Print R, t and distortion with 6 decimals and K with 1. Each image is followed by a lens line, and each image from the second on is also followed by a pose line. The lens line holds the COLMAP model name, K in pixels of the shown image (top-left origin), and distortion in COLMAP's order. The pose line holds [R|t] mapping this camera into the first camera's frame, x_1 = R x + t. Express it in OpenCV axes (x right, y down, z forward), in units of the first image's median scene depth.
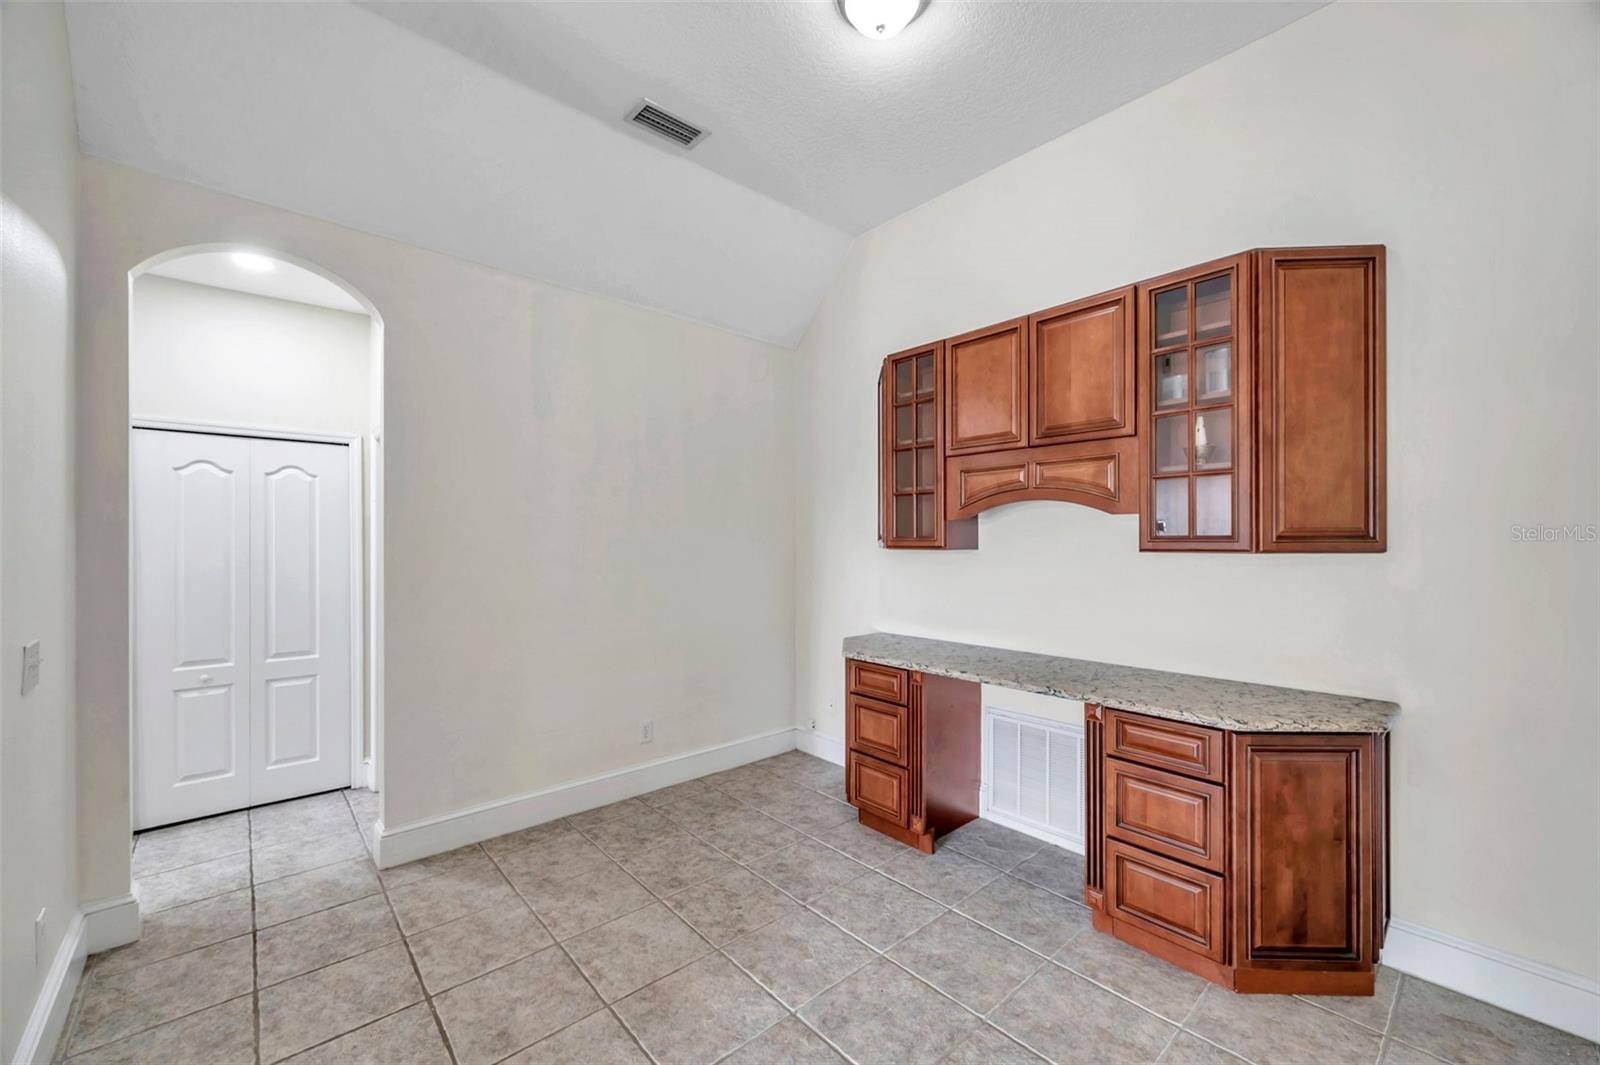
lens RADIAL K [[632.8, 0, 800.5], [0, 632.8, 542.6], [0, 0, 1]] dist [-0.000604, -0.000362]
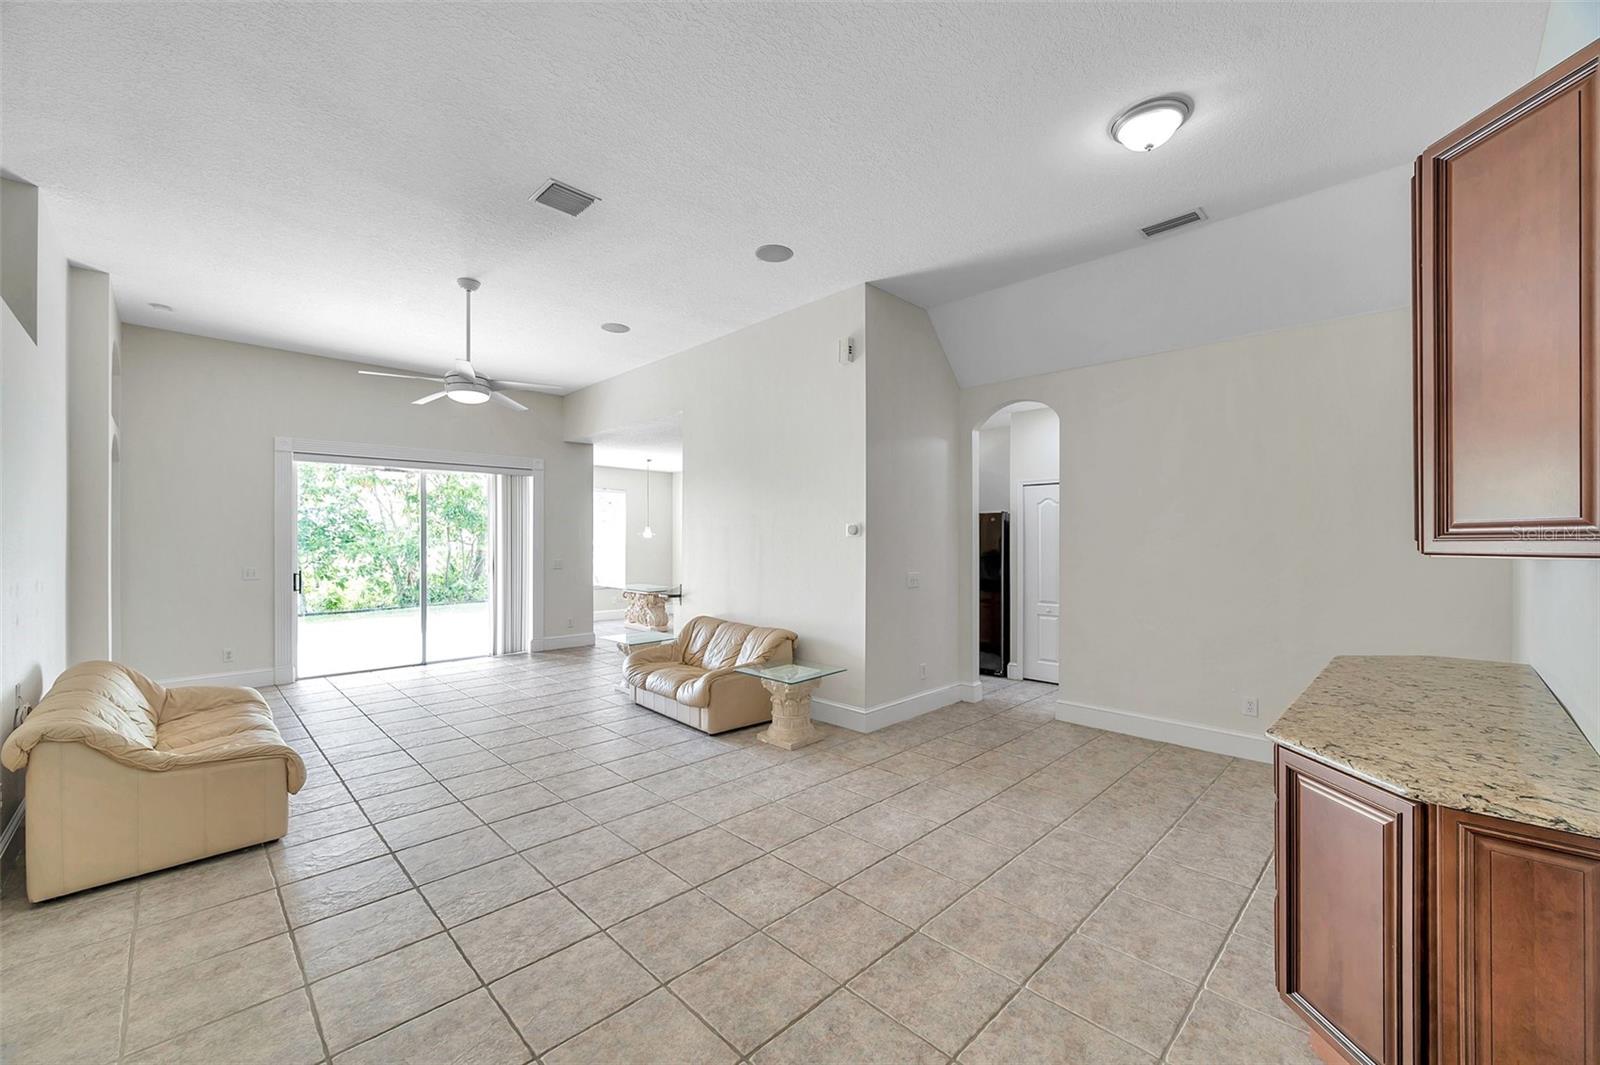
lens RADIAL K [[632.8, 0, 806.9], [0, 632.8, 535.9], [0, 0, 1]] dist [-0.000604, -0.000362]
pose [[0.055717, -0.006168, -0.998428, 1.192864], [-0.000779, 0.999980, -0.006221, -0.003273], [0.998446, 0.001124, 0.055711, 0.186251]]
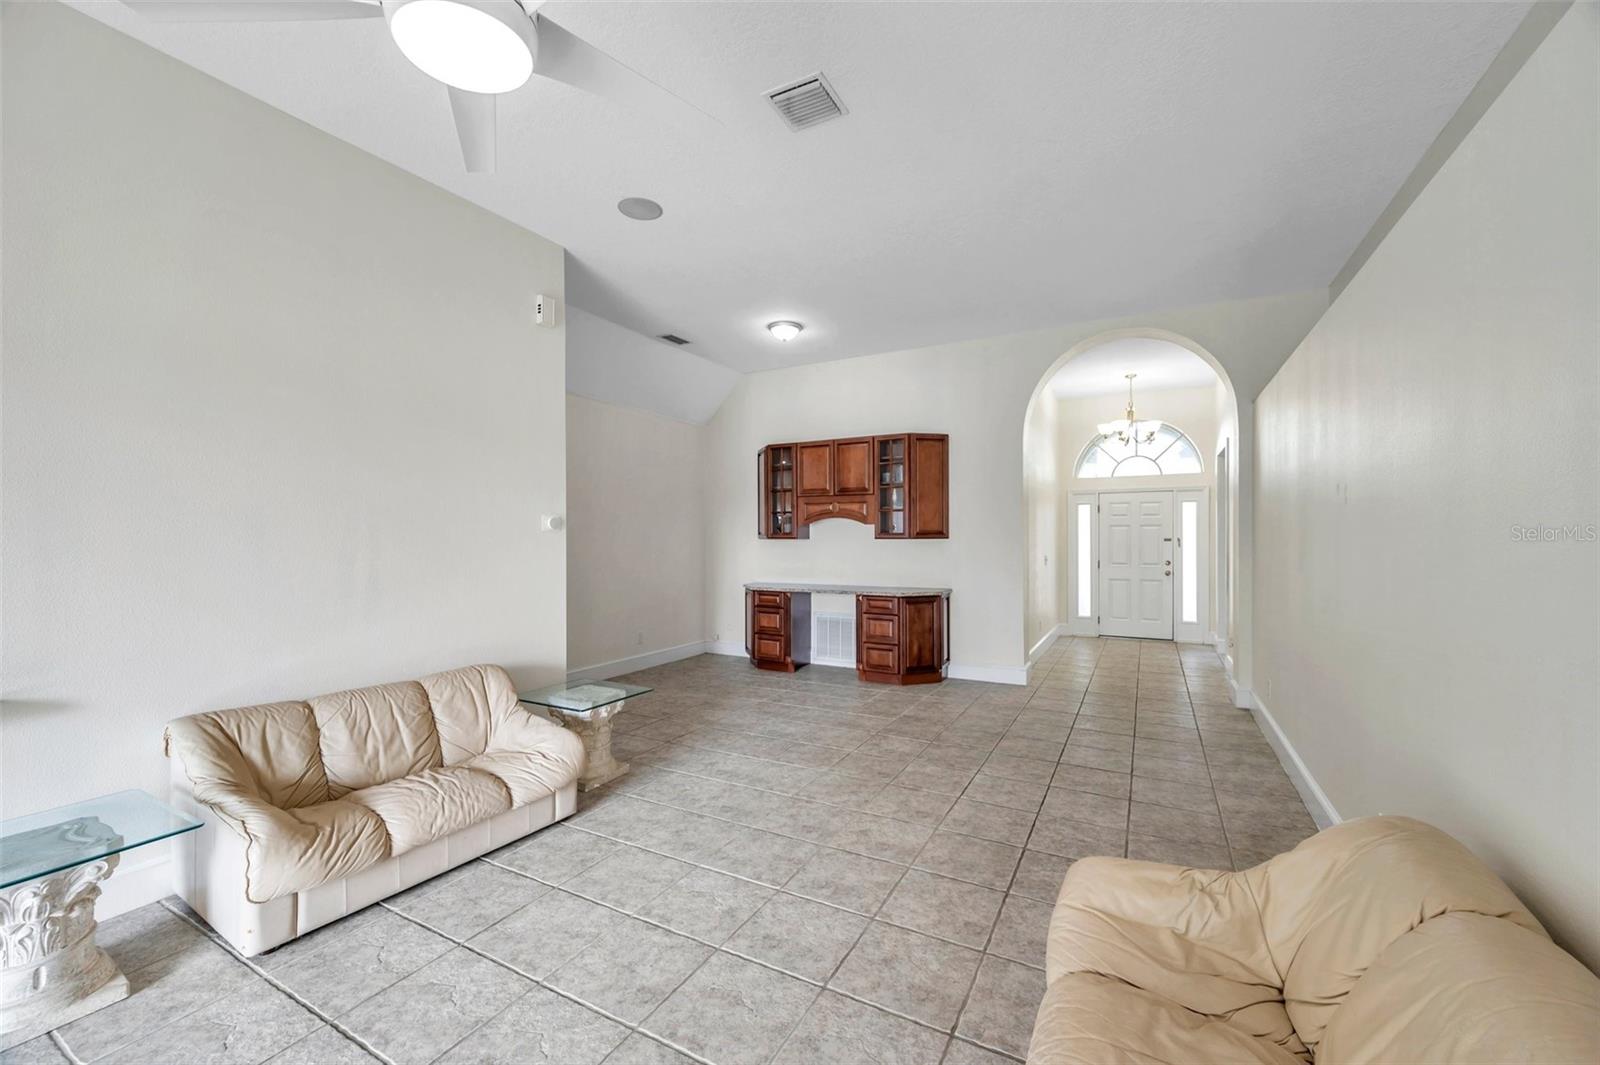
lens RADIAL K [[632.8, 0, 802.2], [0, 632.8, 538.5], [0, 0, 1]] dist [-0.000604, -0.000362]
pose [[0.942360, -0.003926, 0.334578, -0.590319], [0.002868, 0.999989, 0.003657, 0.001833], [-0.334589, -0.002487, 0.942361, -1.293995]]
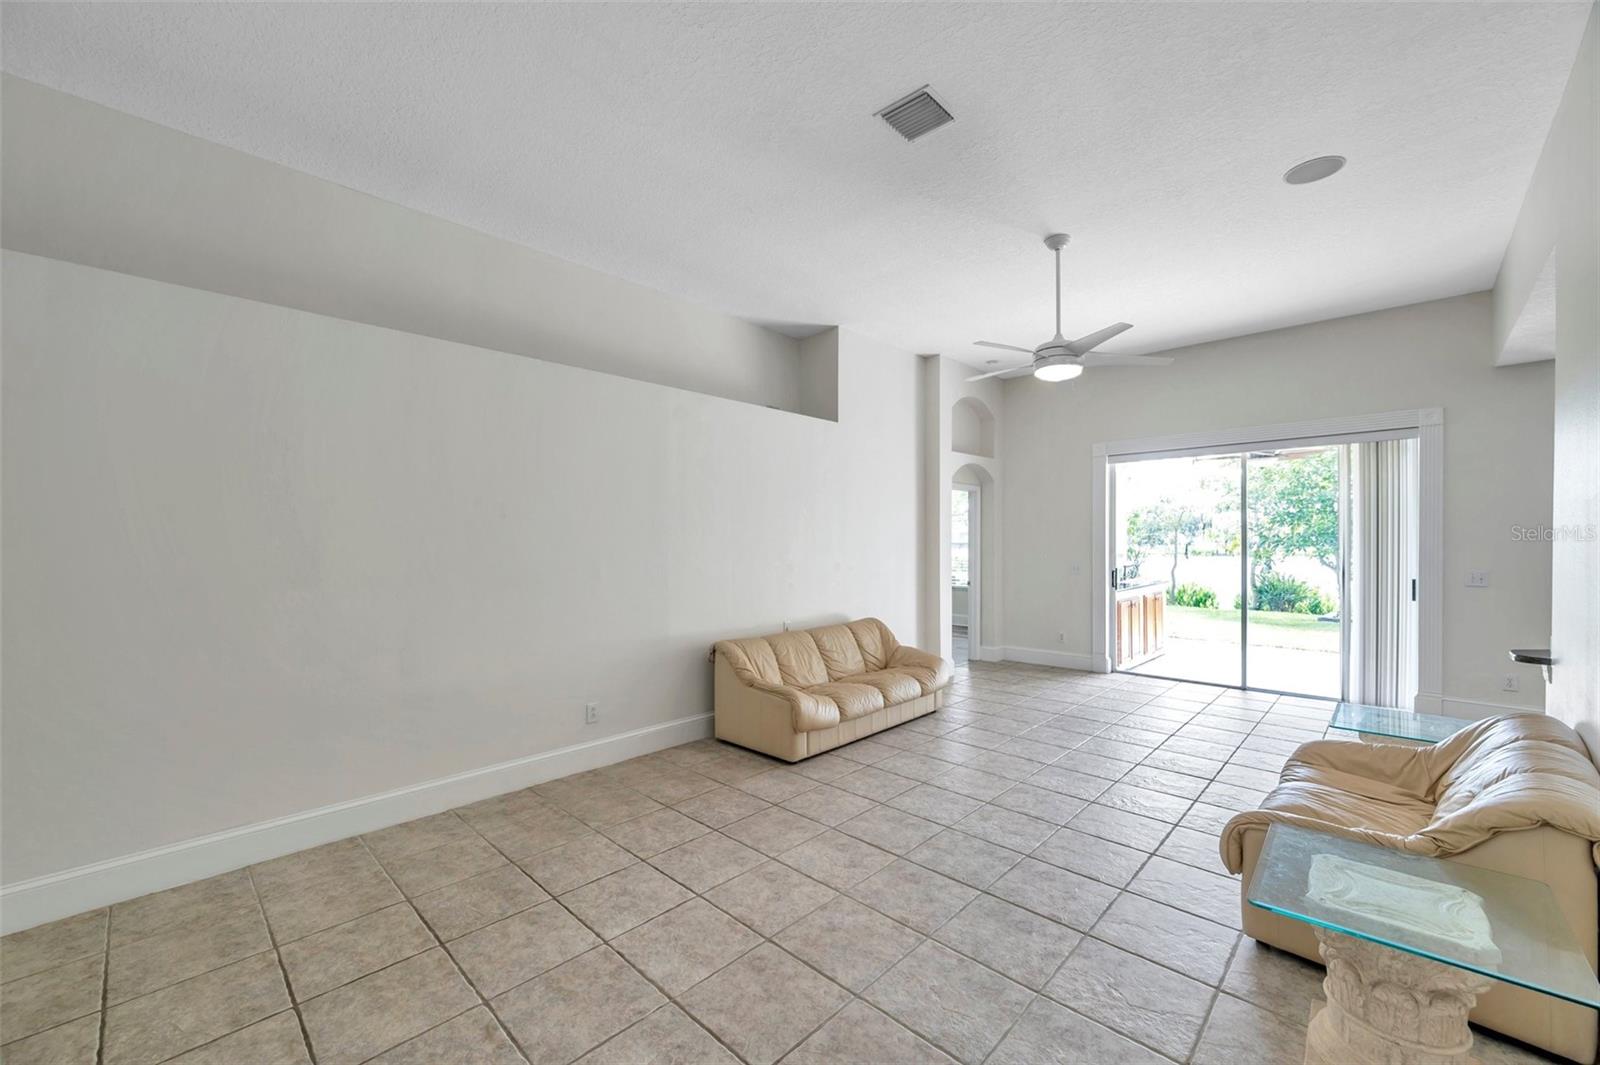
lens RADIAL K [[632.8, 0, 803.7], [0, 632.8, 541.7], [0, 0, 1]] dist [-0.000604, -0.000362]
pose [[-0.996882, 0.002116, -0.078875, 0.074109], [0.001822, 0.999991, 0.003805, -0.001526], [0.078883, 0.003649, -0.996877, 0.833226]]
